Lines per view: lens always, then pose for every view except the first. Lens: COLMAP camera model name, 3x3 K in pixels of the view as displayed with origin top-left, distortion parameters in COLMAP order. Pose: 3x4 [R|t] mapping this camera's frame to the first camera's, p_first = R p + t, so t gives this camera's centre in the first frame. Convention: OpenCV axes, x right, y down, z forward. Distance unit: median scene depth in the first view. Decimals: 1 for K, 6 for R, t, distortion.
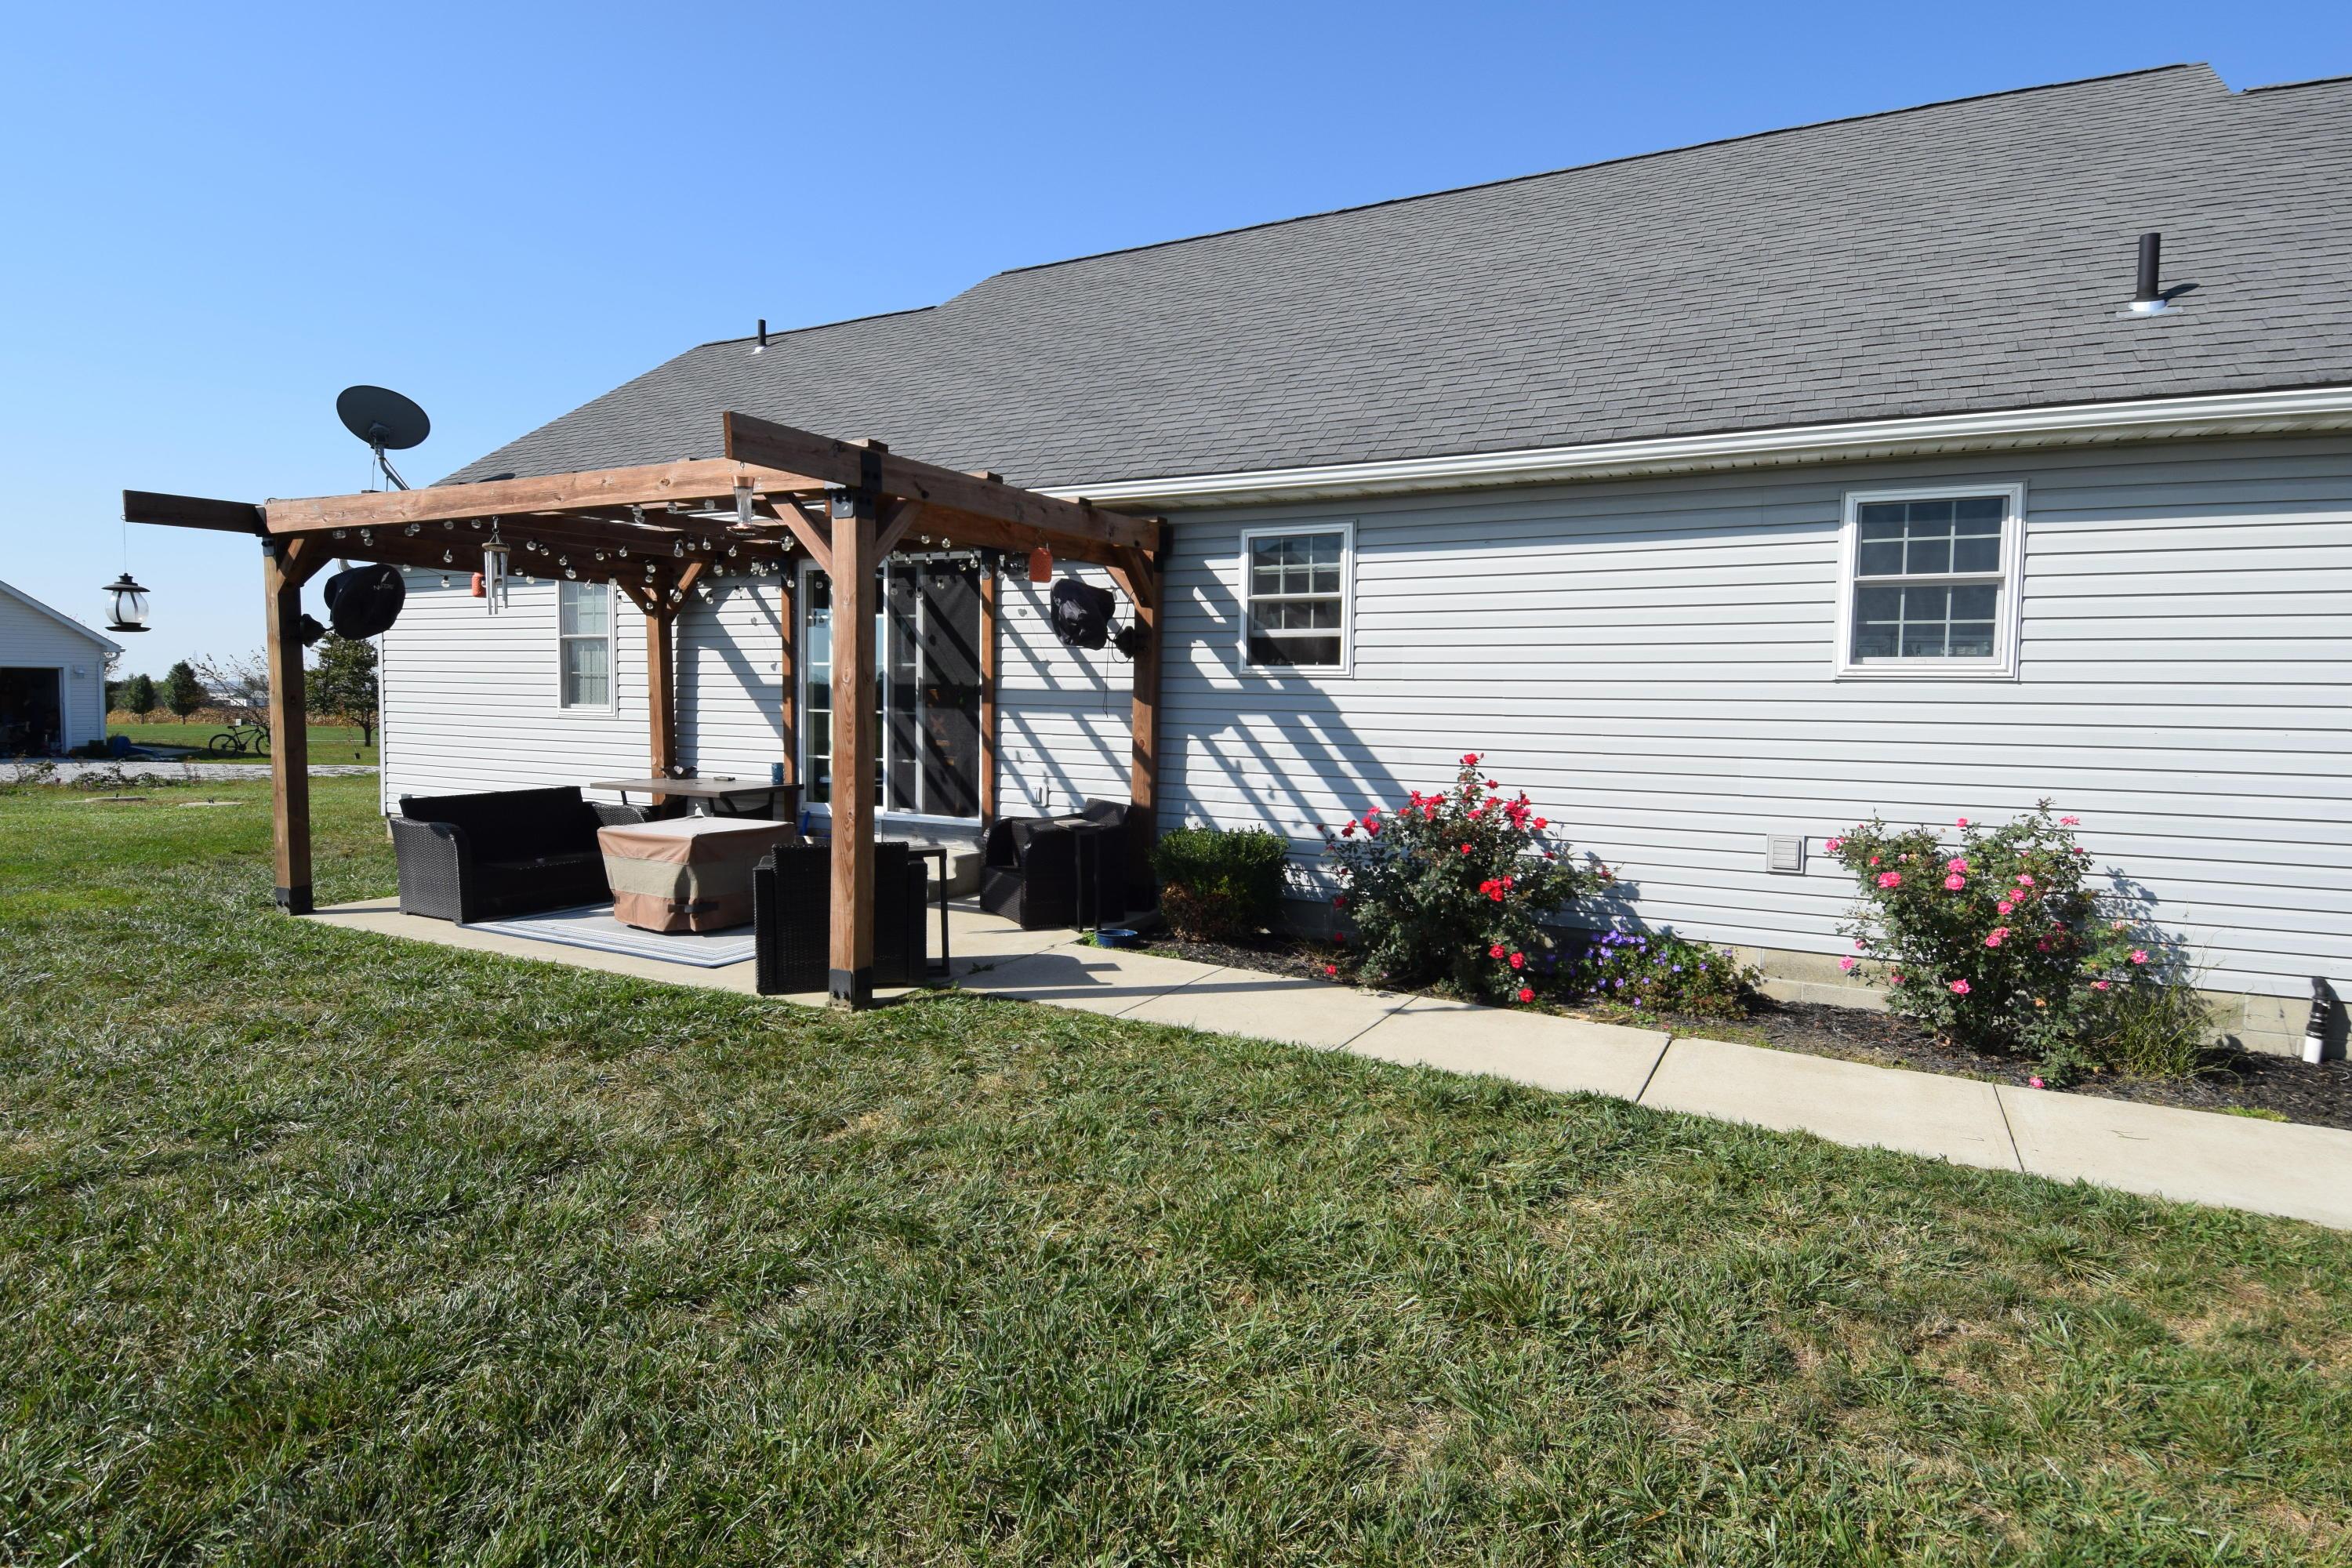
lens RADIAL K [[1231.0, 0, 1193.3], [0, 1231.0, 776.0], [0, 0, 1]] dist [0.019378, -0.020714]
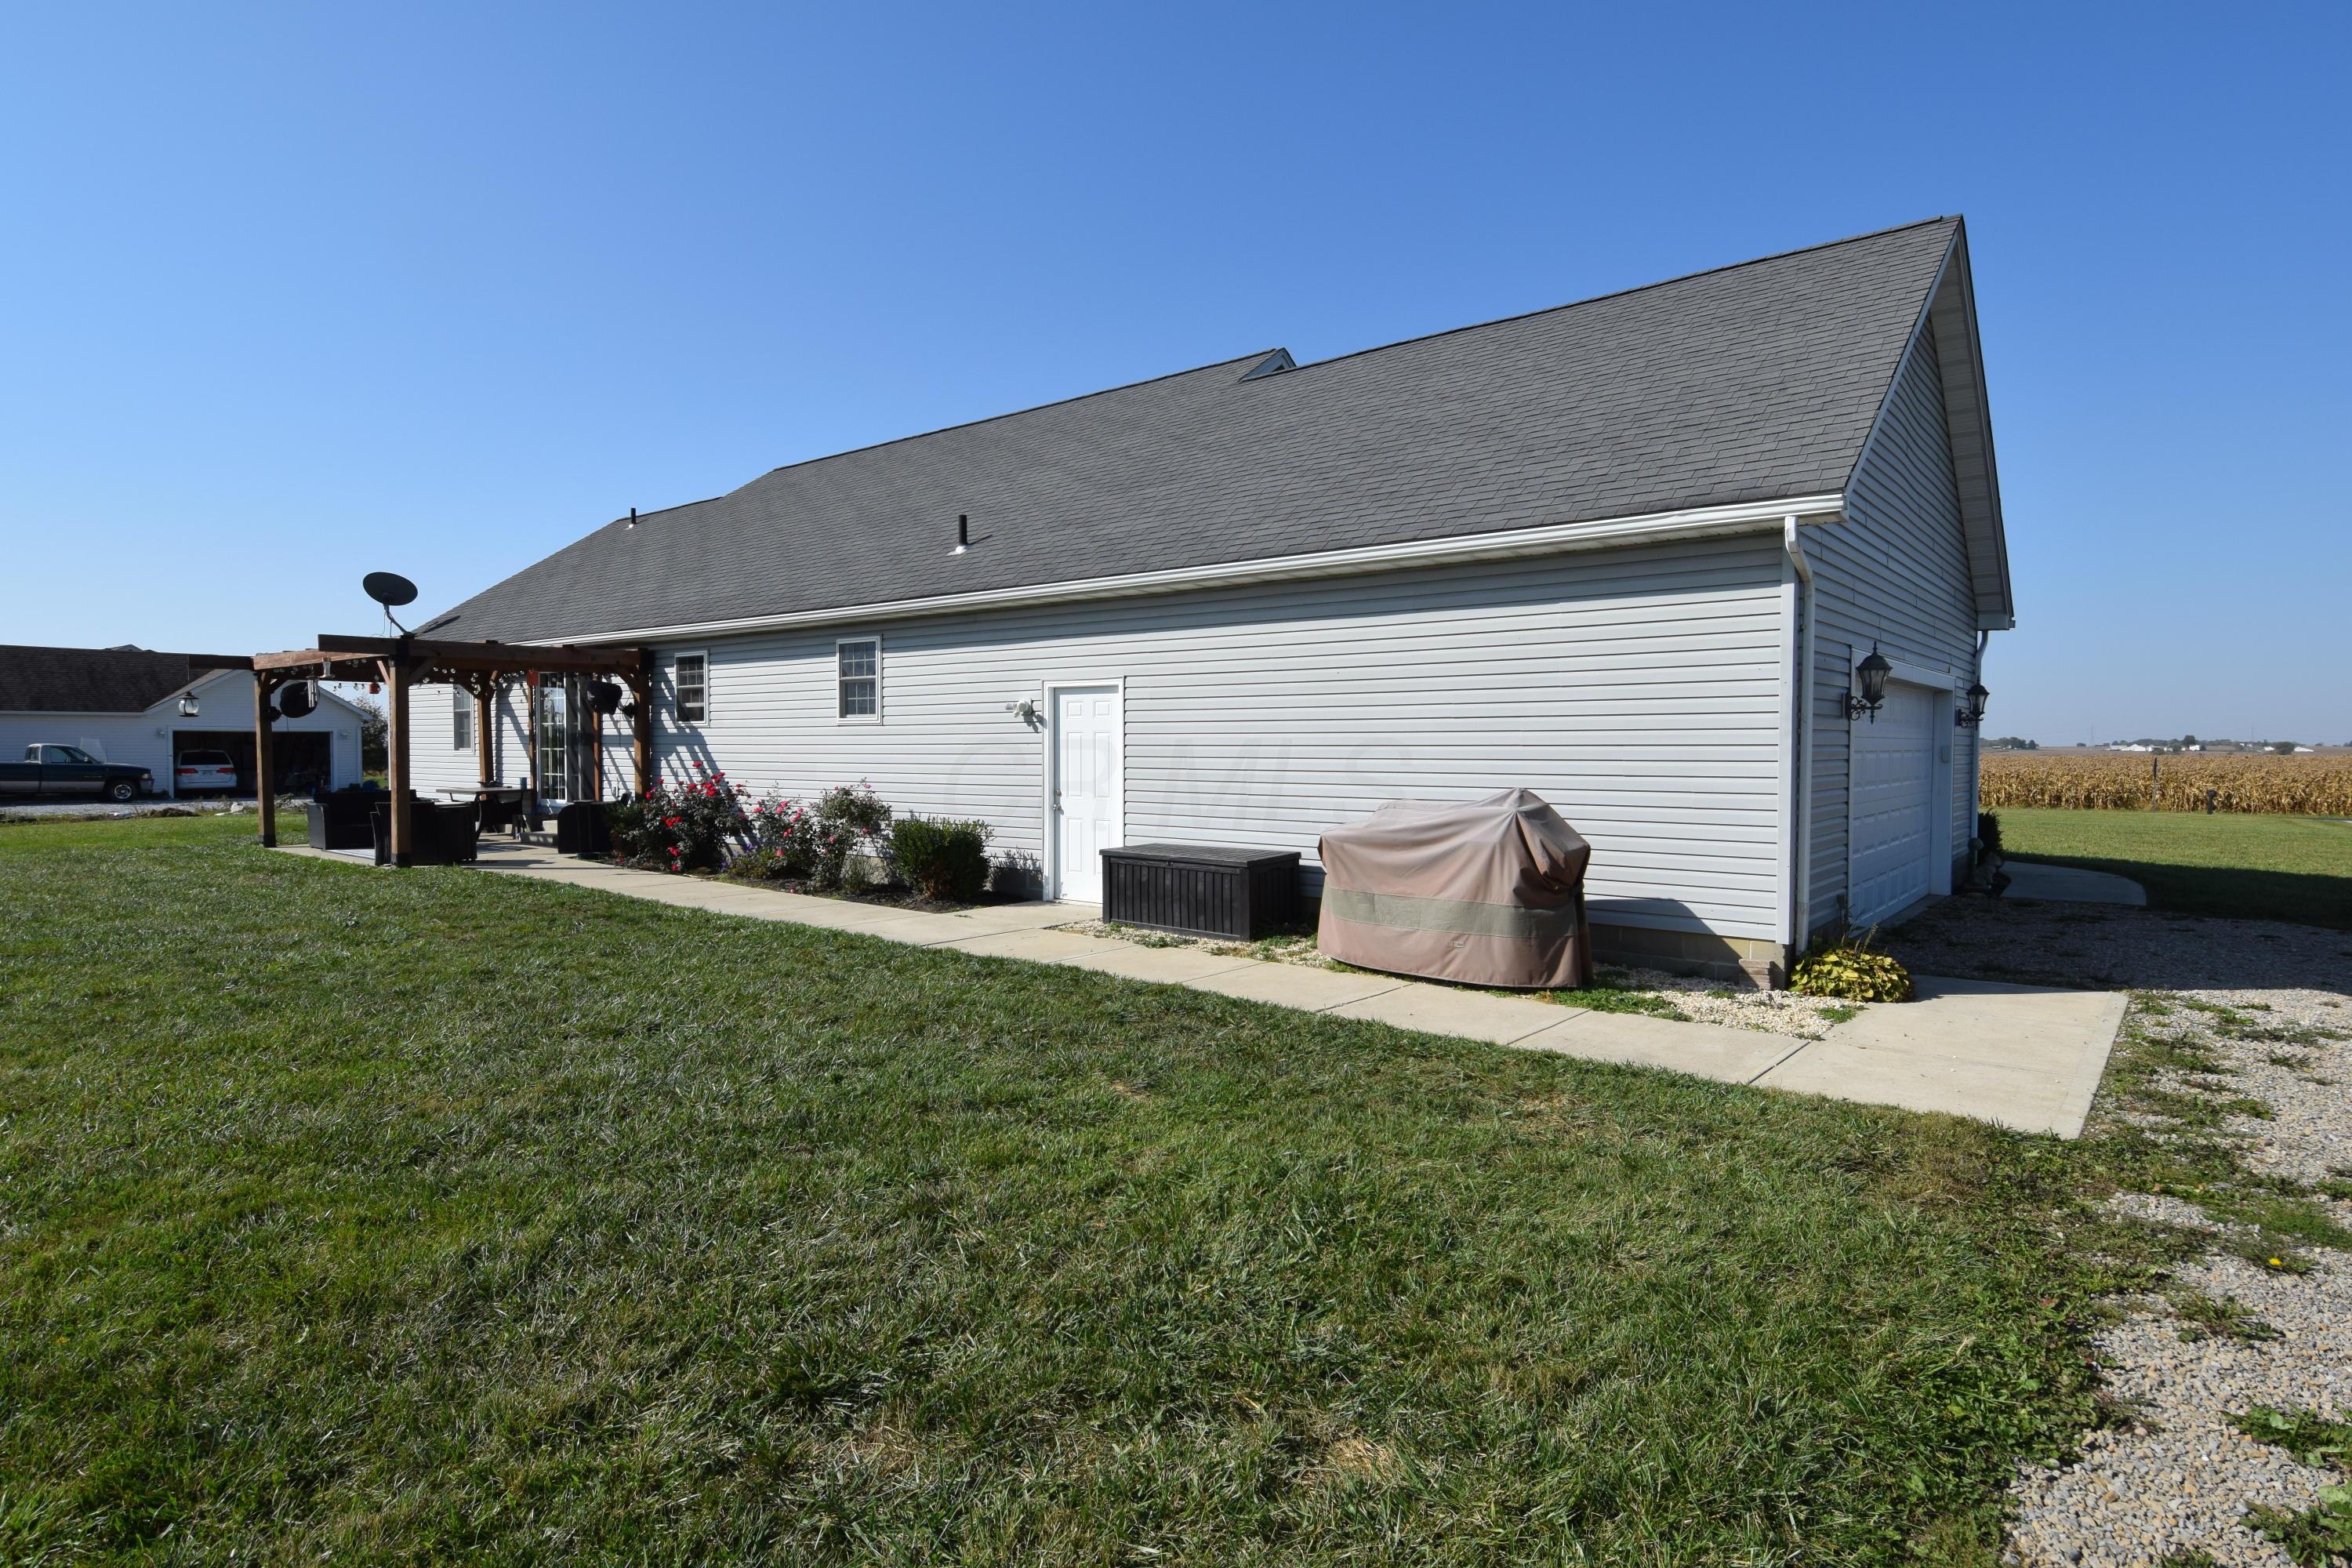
lens RADIAL K [[1231.0, 0, 1166.7], [0, 1231.0, 776.8], [0, 0, 1]] dist [0.019378, -0.020714]
pose [[0.981869, -0.013353, -0.189090, 1.161179], [0.008692, 0.999638, -0.025456, 0.055424], [0.189361, 0.023351, 0.981630, -0.777688]]
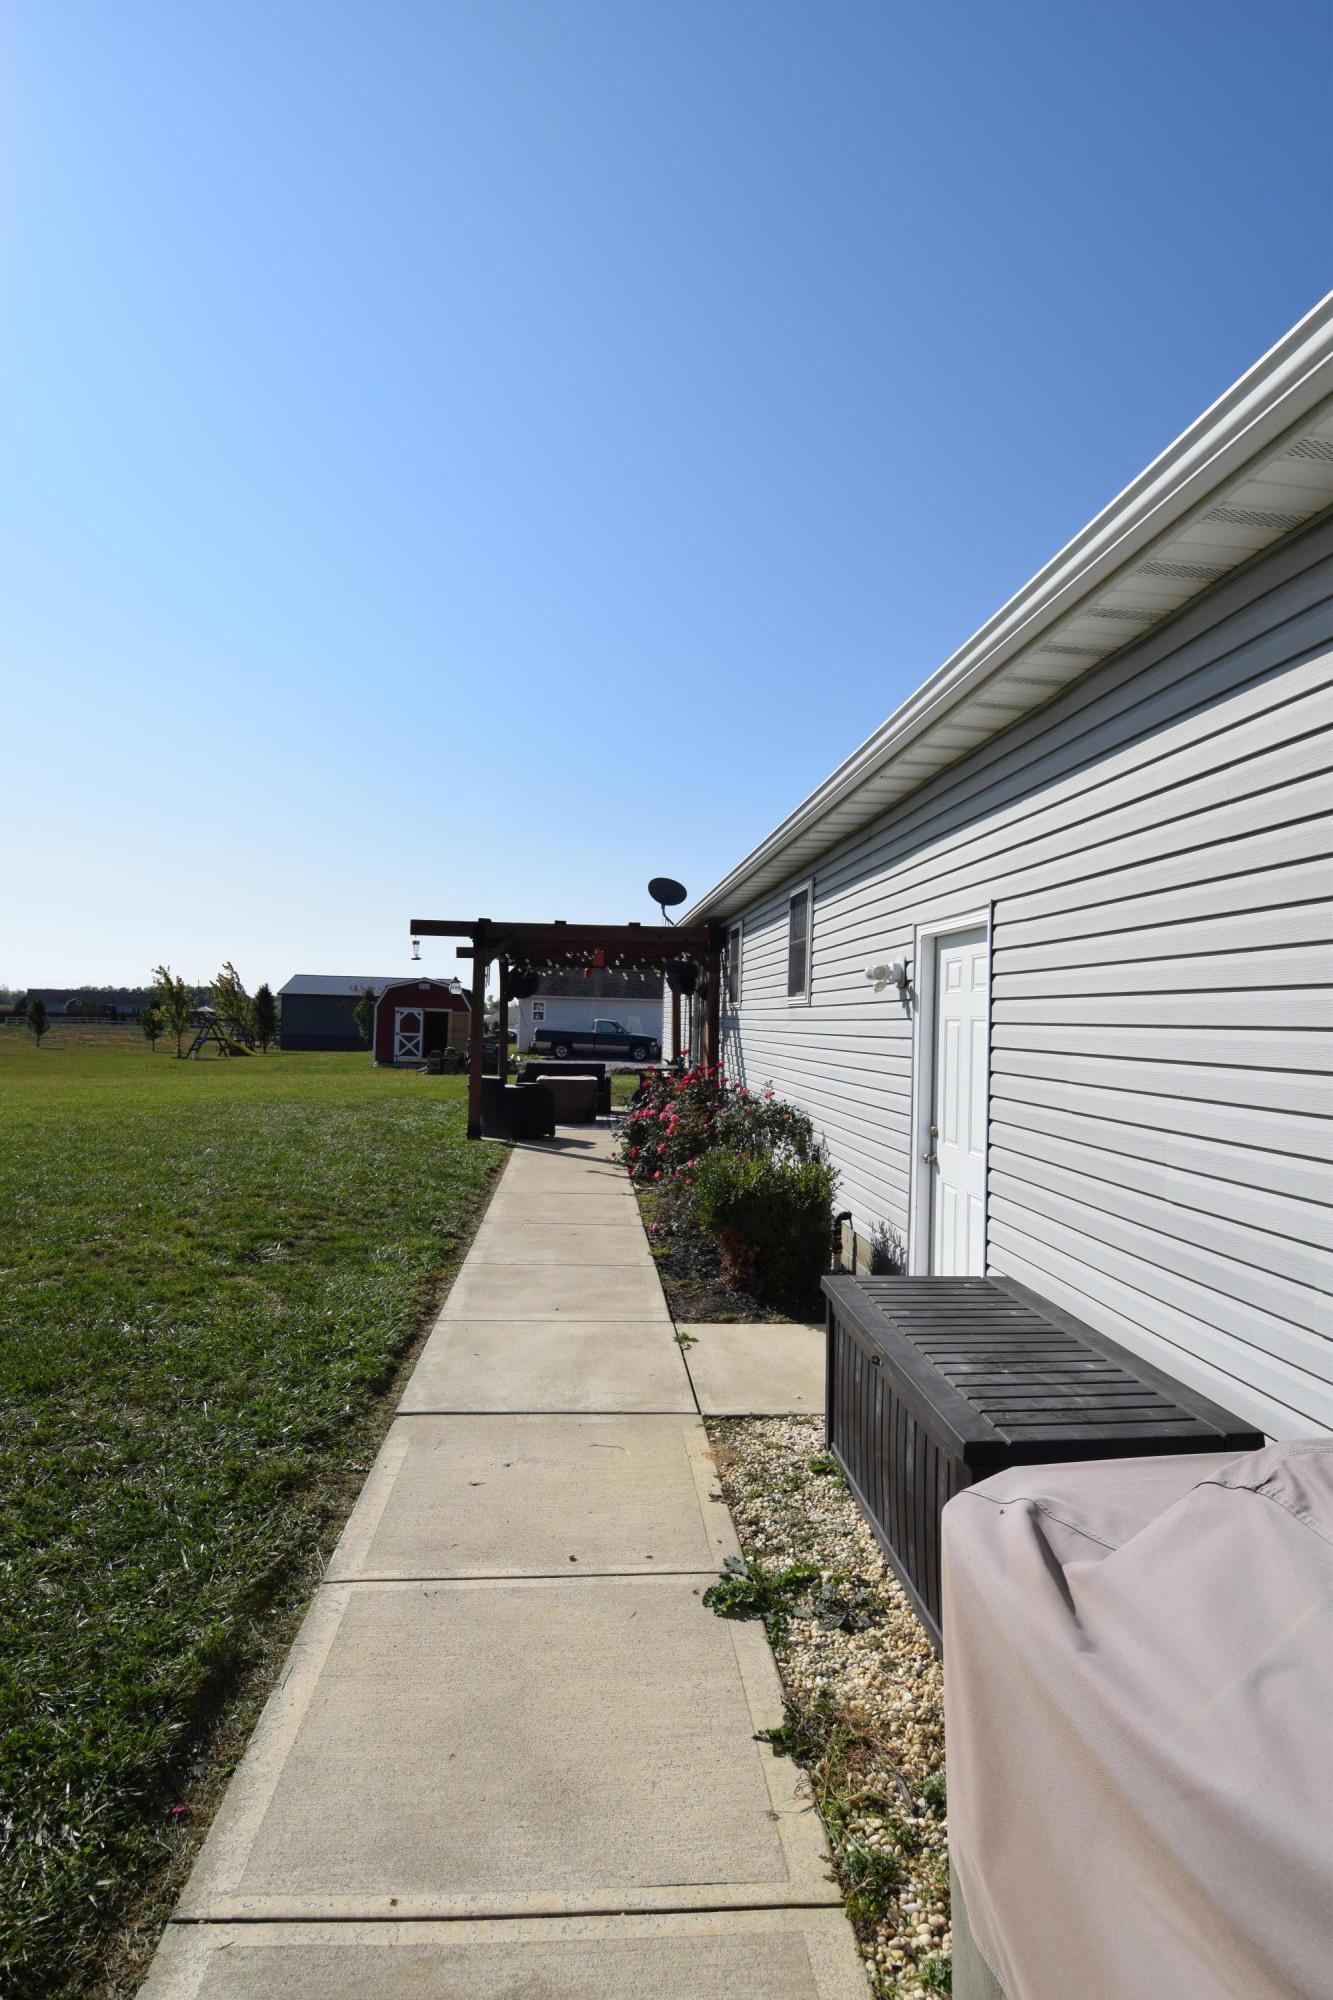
lens RADIAL K [[1046.8, 0, 656.2], [0, 1046.8, 1013.5], [0, 0, 1]] dist [0.019378, -0.020714]
pose [[0.543134, -0.013864, -0.839531, 1.223119], [-0.048574, 0.997670, -0.047901, 0.002731], [0.838240, 0.066796, 0.541195, 0.093740]]
